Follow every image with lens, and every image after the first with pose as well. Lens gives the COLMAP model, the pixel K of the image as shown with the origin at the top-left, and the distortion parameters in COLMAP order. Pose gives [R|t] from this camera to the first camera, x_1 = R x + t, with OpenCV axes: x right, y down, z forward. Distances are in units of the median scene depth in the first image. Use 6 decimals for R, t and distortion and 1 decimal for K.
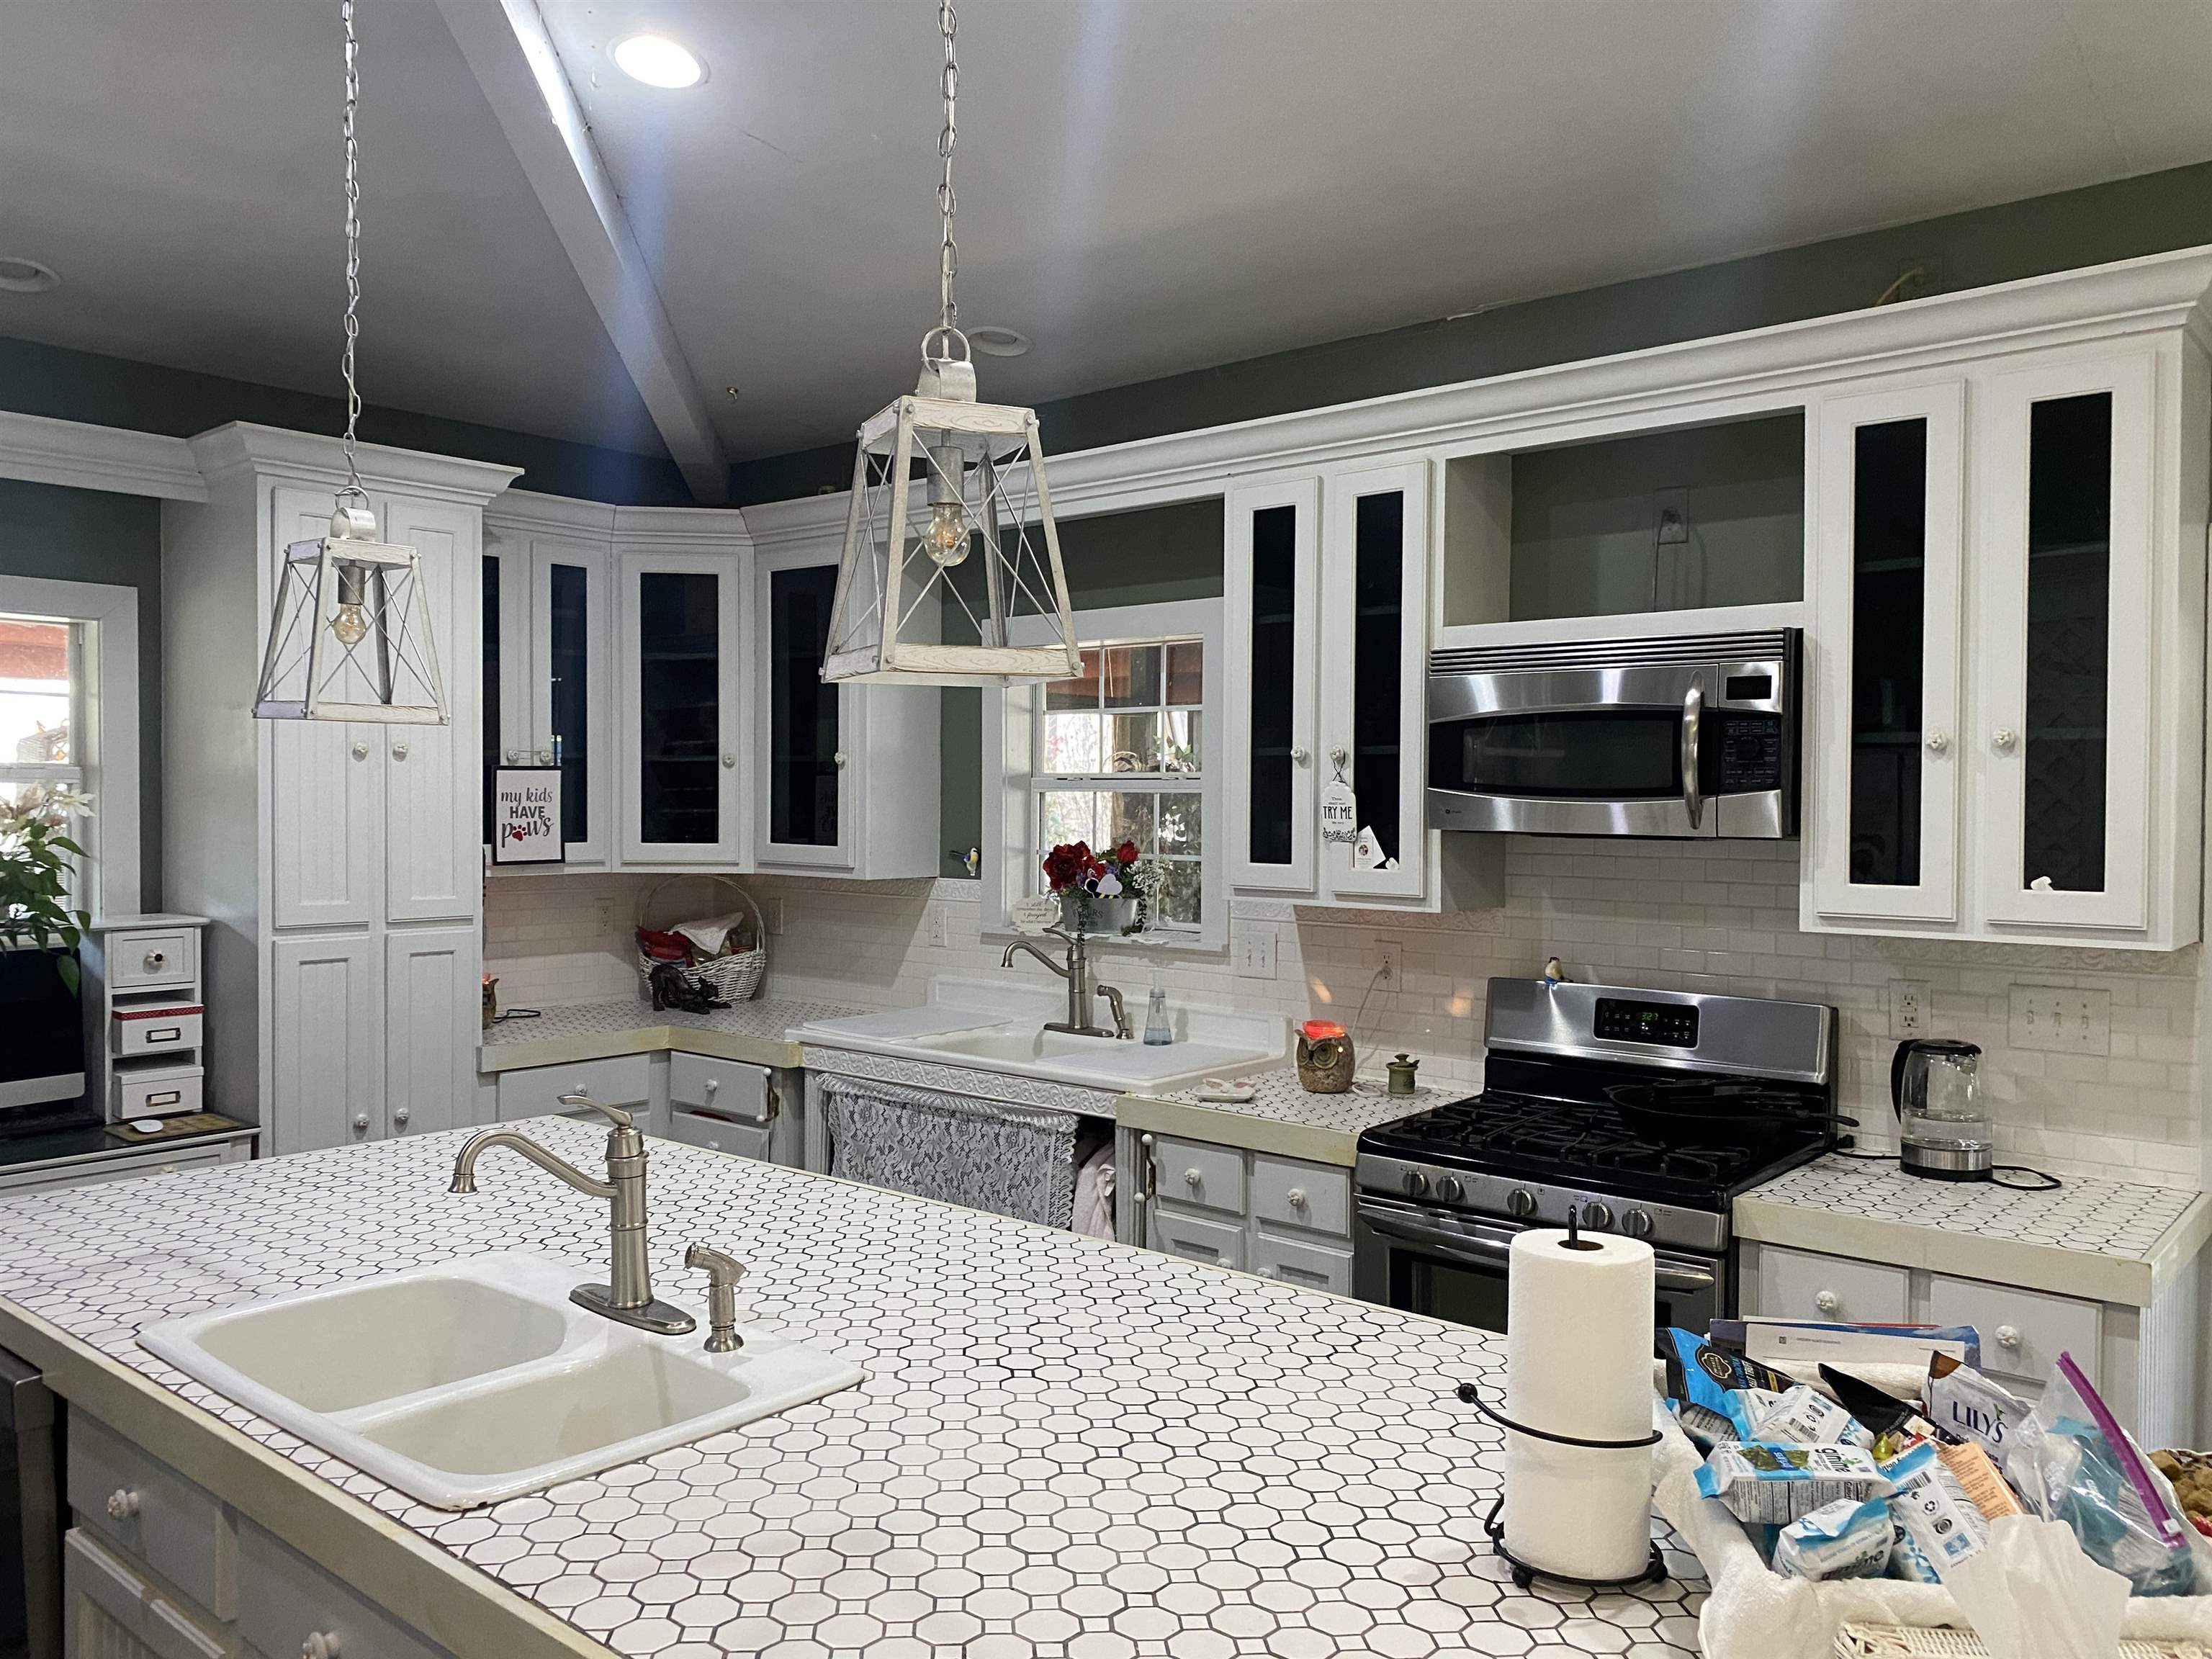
lens RADIAL K [[1690.7, 0, 1091.7], [0, 1690.7, 834.1], [0, 0, 1]] dist [0.057361, -0.089453]
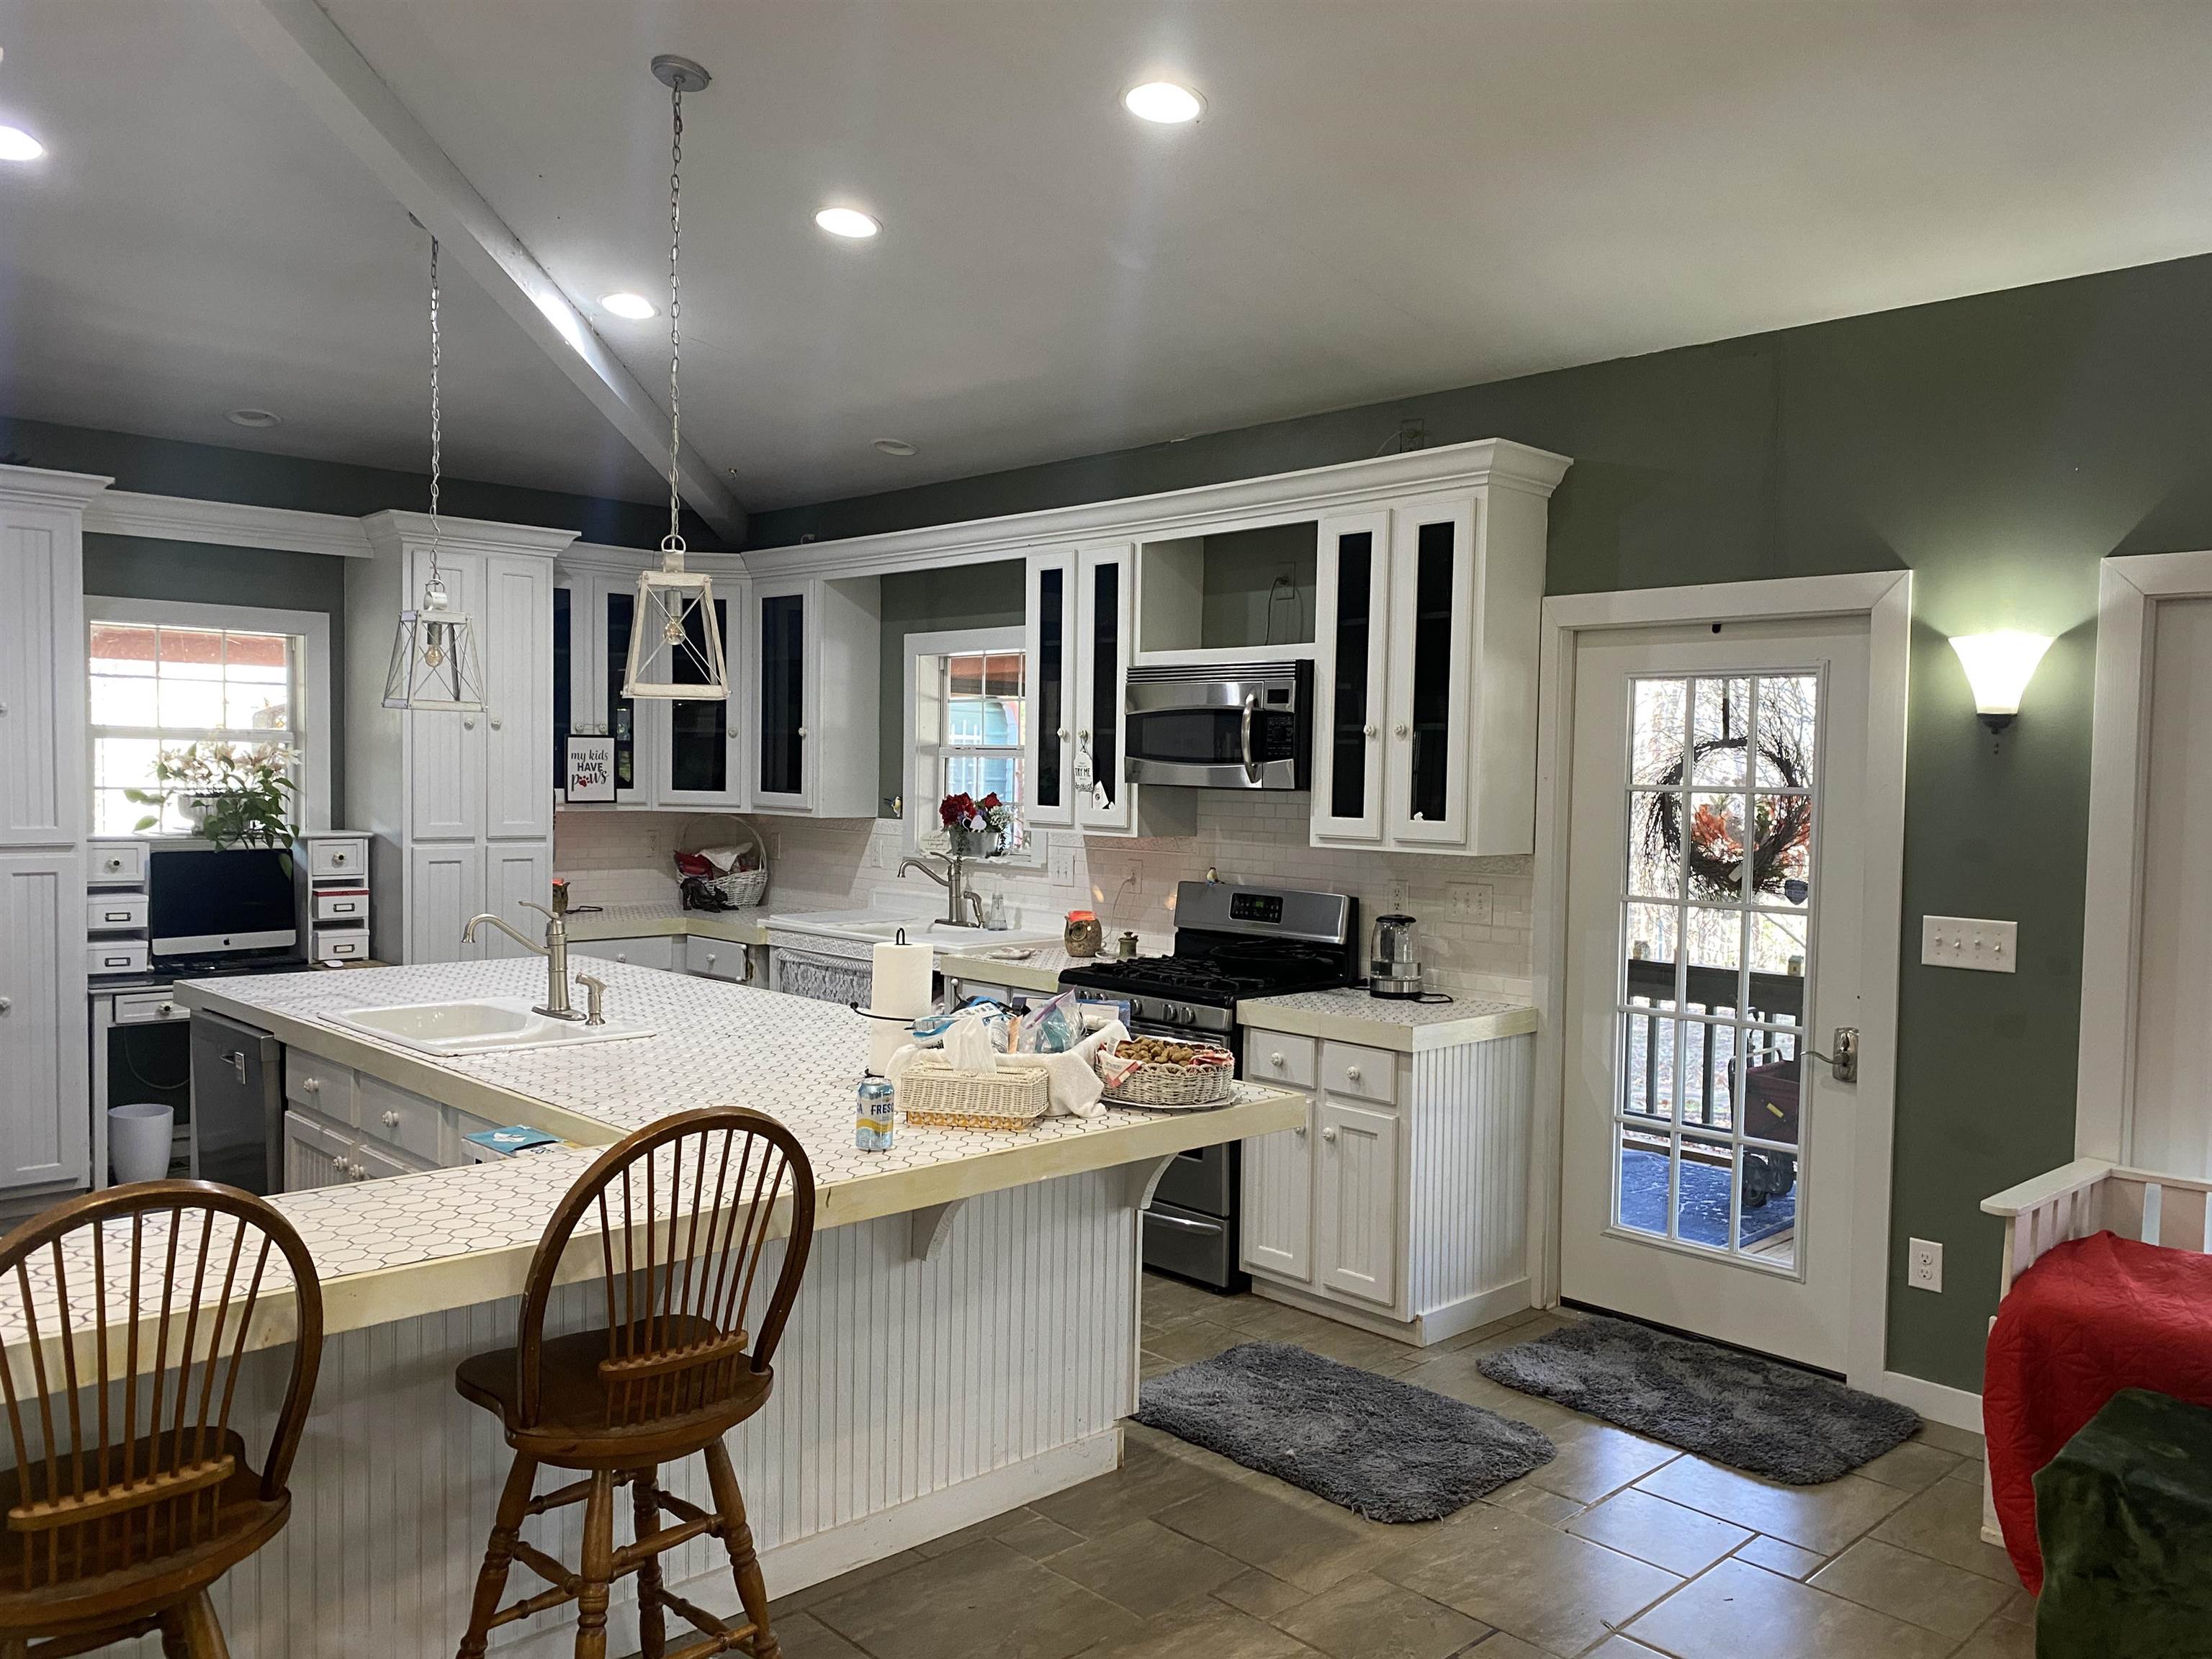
lens RADIAL K [[1657.6, 0, 1114.9], [0, 1657.6, 854.3], [0, 0, 1]] dist [0.099730, -0.278557]
pose [[0.996797, 0.016700, -0.078215, 0.266153], [-0.014409, 0.999453, 0.029761, 0.014951], [0.078669, -0.028539, 0.996492, -0.446891]]
